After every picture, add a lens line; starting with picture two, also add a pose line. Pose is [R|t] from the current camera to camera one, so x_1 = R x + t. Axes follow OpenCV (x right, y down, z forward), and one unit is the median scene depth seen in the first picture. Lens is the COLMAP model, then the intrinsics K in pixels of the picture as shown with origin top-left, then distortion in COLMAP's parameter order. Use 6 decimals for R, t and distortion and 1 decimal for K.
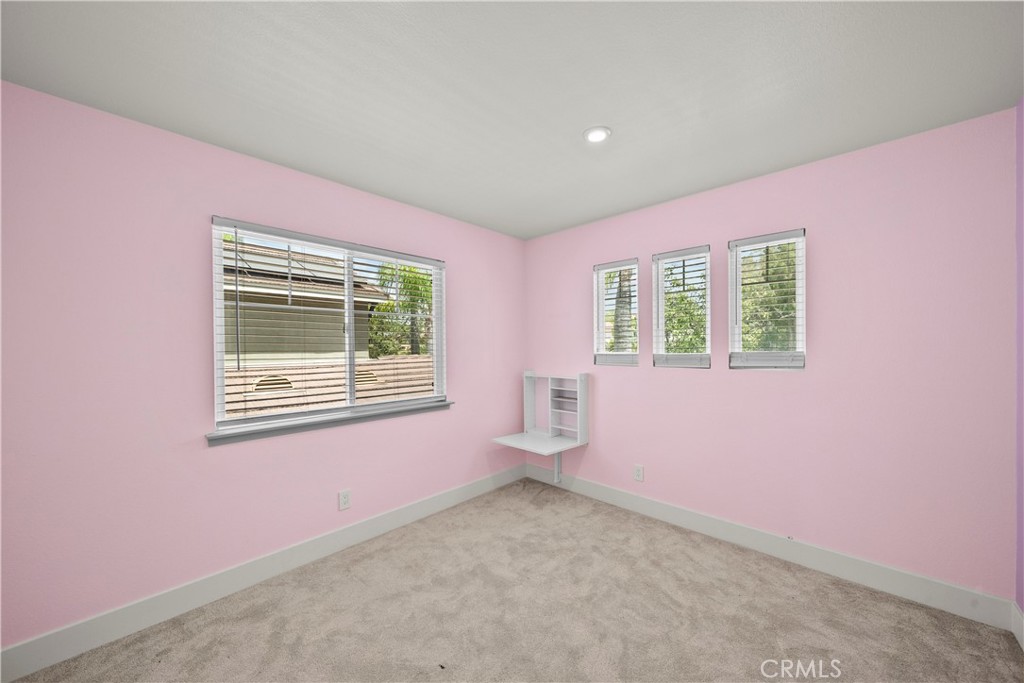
lens RADIAL K [[361.5, 0, 516.0], [0, 361.5, 345.1], [0, 0, 1]] dist [0.000973, 0.000016]
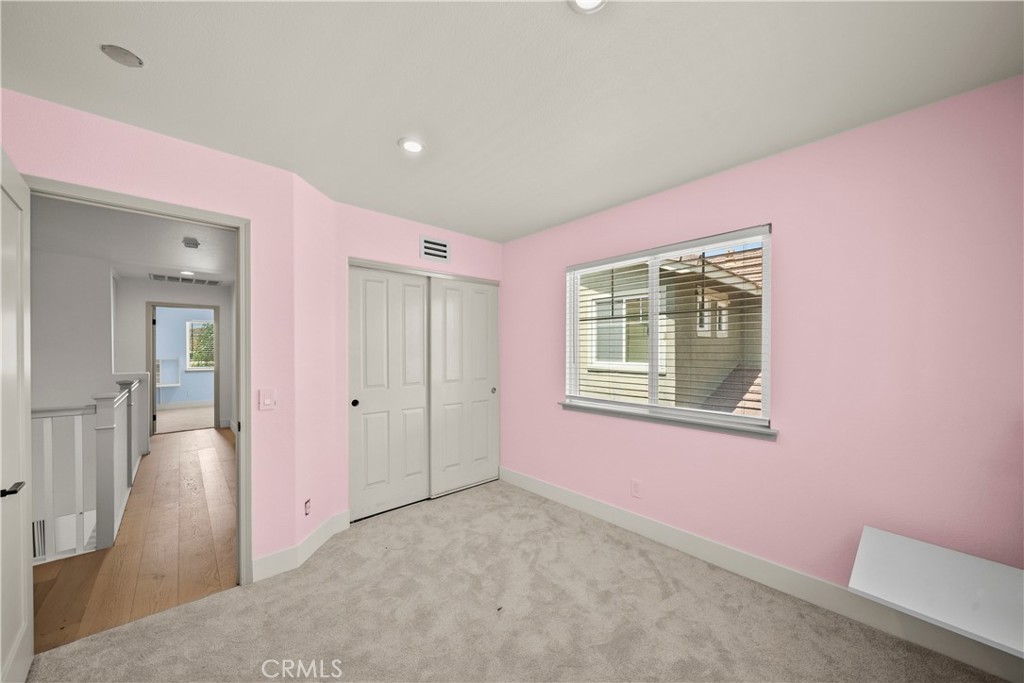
lens RADIAL K [[361.5, 0, 516.4], [0, 361.5, 346.8], [0, 0, 1]] dist [0.000973, 0.000016]
pose [[-0.058285, -0.002502, -0.998297, 0.641466], [0.007236, 0.999970, -0.002929, 0.000594], [0.998274, -0.007394, -0.058265, 0.709315]]
